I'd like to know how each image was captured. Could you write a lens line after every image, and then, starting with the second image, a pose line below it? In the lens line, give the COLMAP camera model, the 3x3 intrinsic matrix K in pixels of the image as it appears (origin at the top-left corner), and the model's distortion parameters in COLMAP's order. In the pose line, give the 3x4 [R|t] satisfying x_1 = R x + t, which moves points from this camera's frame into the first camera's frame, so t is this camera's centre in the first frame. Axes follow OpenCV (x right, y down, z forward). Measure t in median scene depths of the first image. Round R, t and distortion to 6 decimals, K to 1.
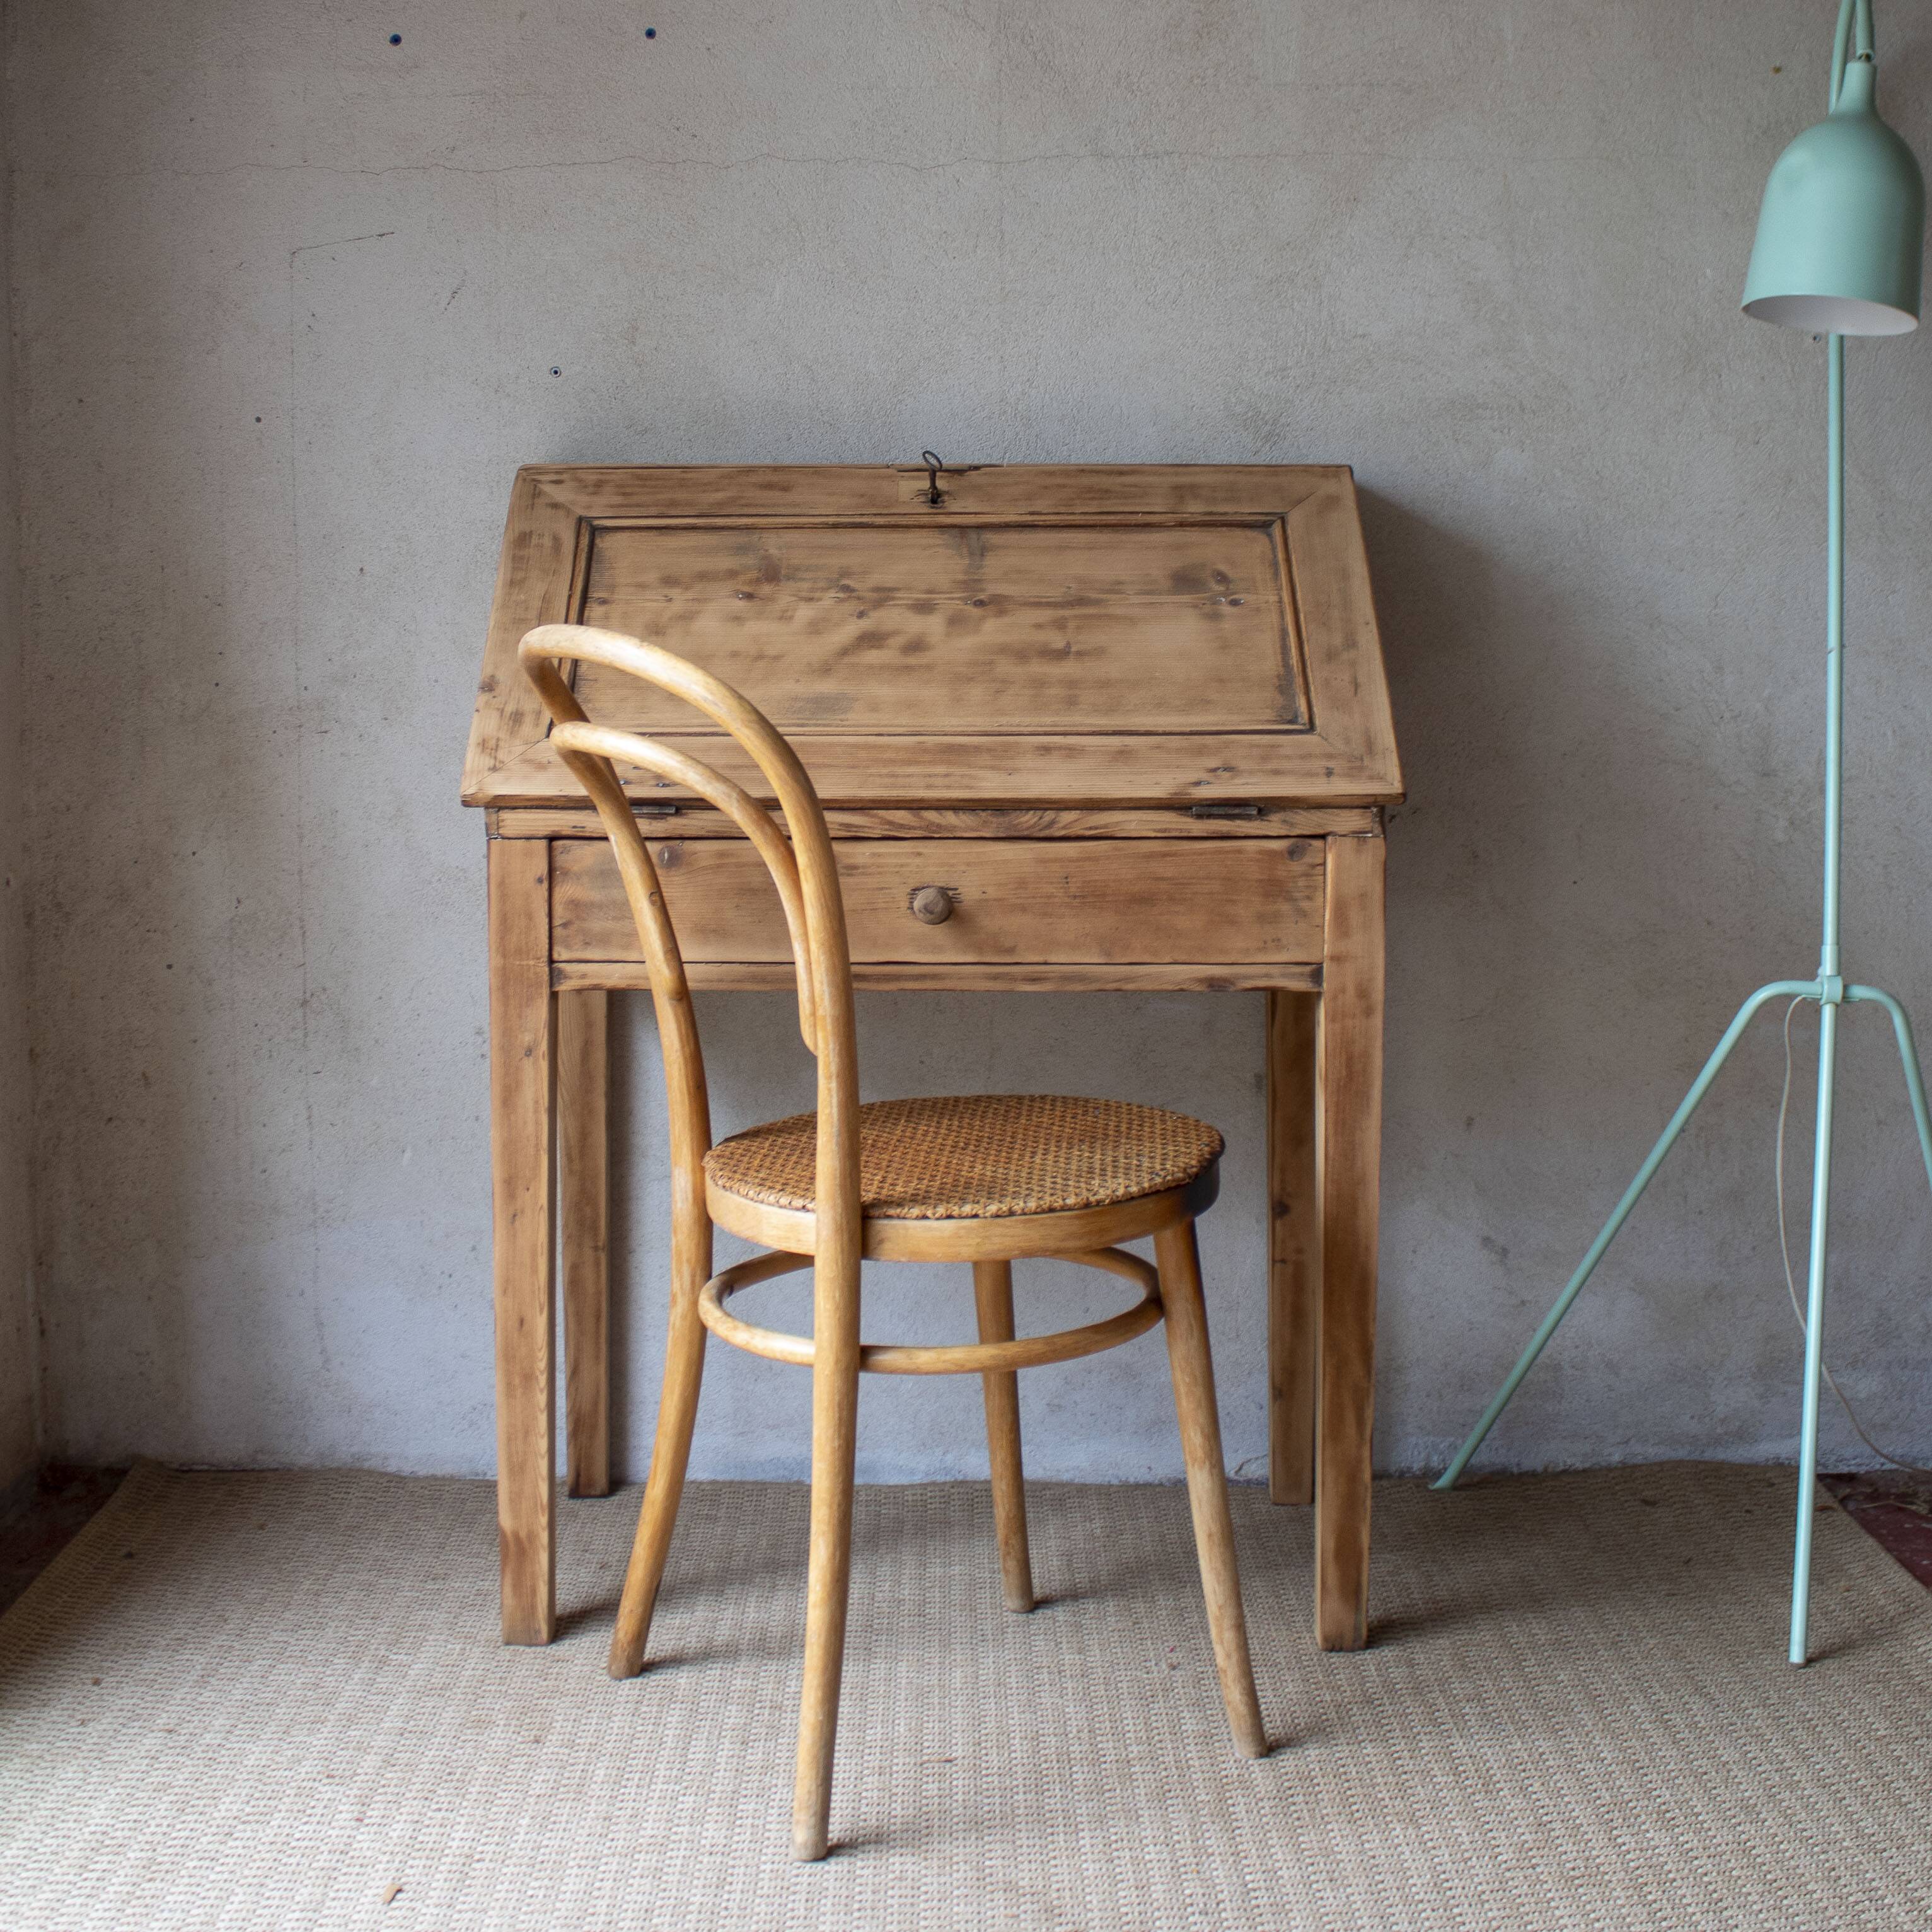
lens RADIAL K [[2690.3, 0, 876.6], [0, 2690.3, 735.0], [0, 0, 1]] dist [-0.158842, 0.141285]
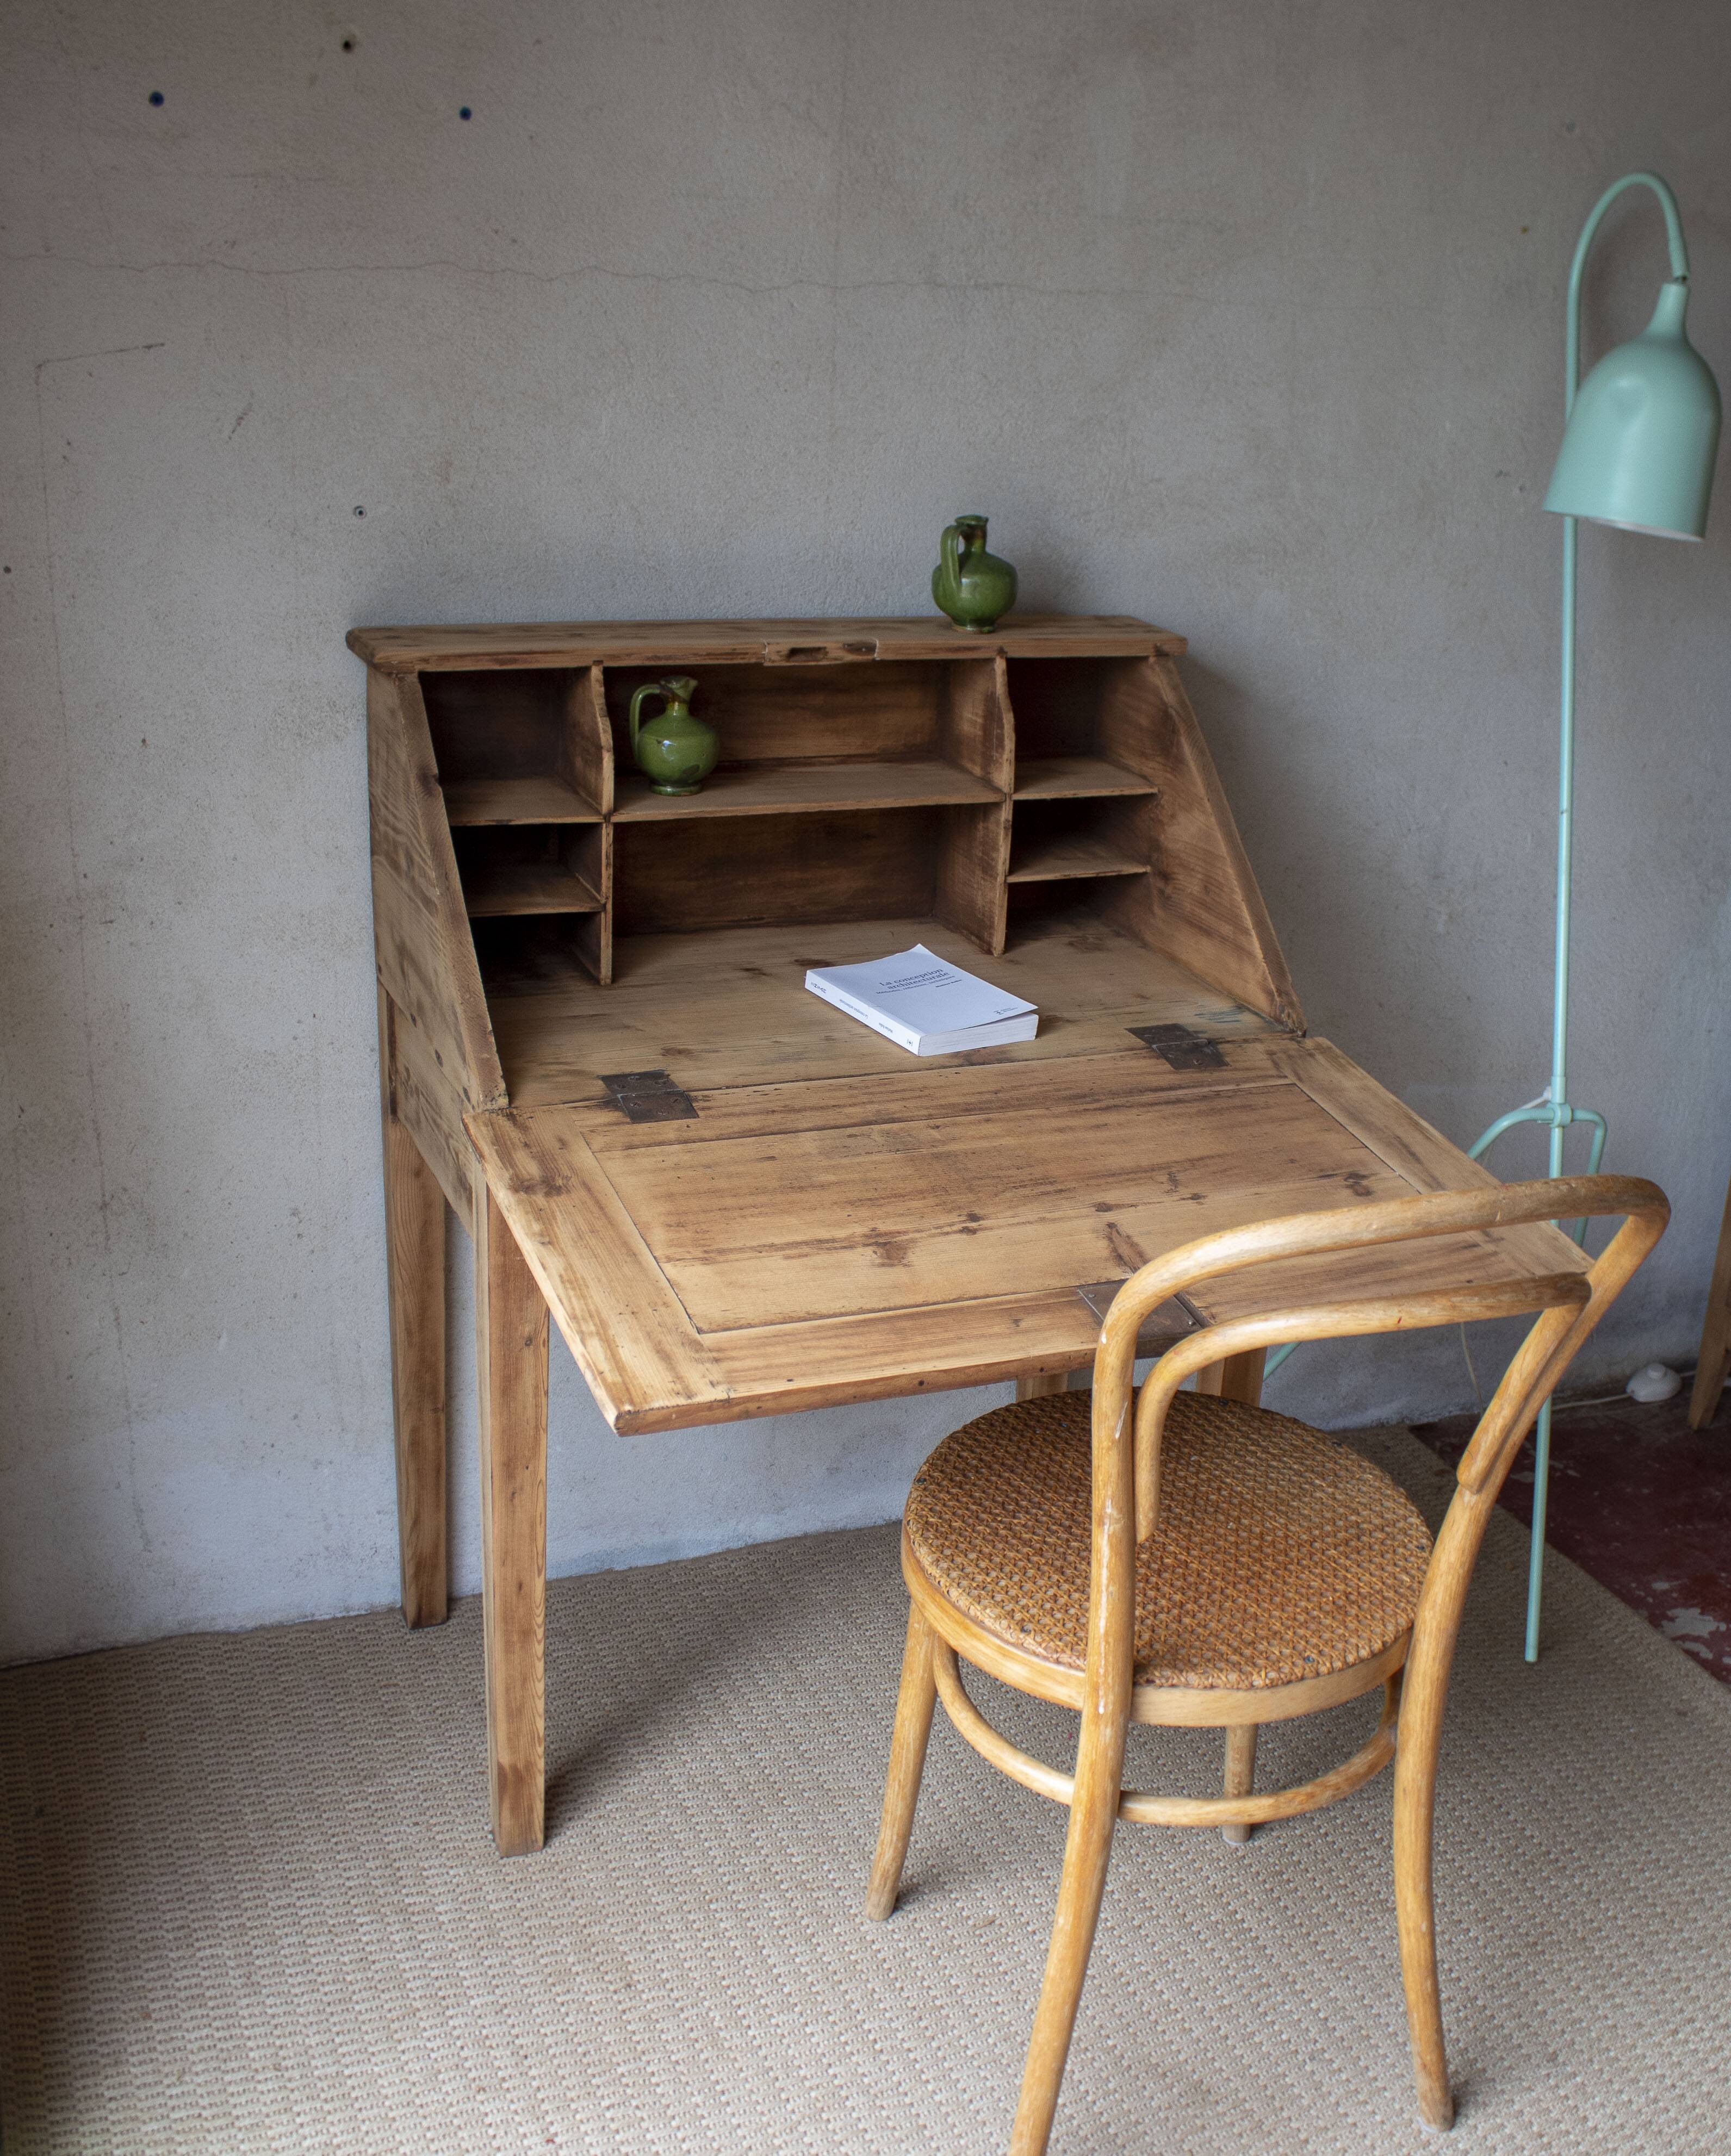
lens RADIAL K [[2335.5, 0, 895.8], [0, 2335.5, 1154.7], [0, 0, 1]] dist [-0.155424, 0.138128]
pose [[0.906884, -0.109124, 0.407007, -0.319900], [-0.034327, 0.943545, 0.329462, -0.209971], [-0.419981, -0.312755, 0.851939, 0.233291]]
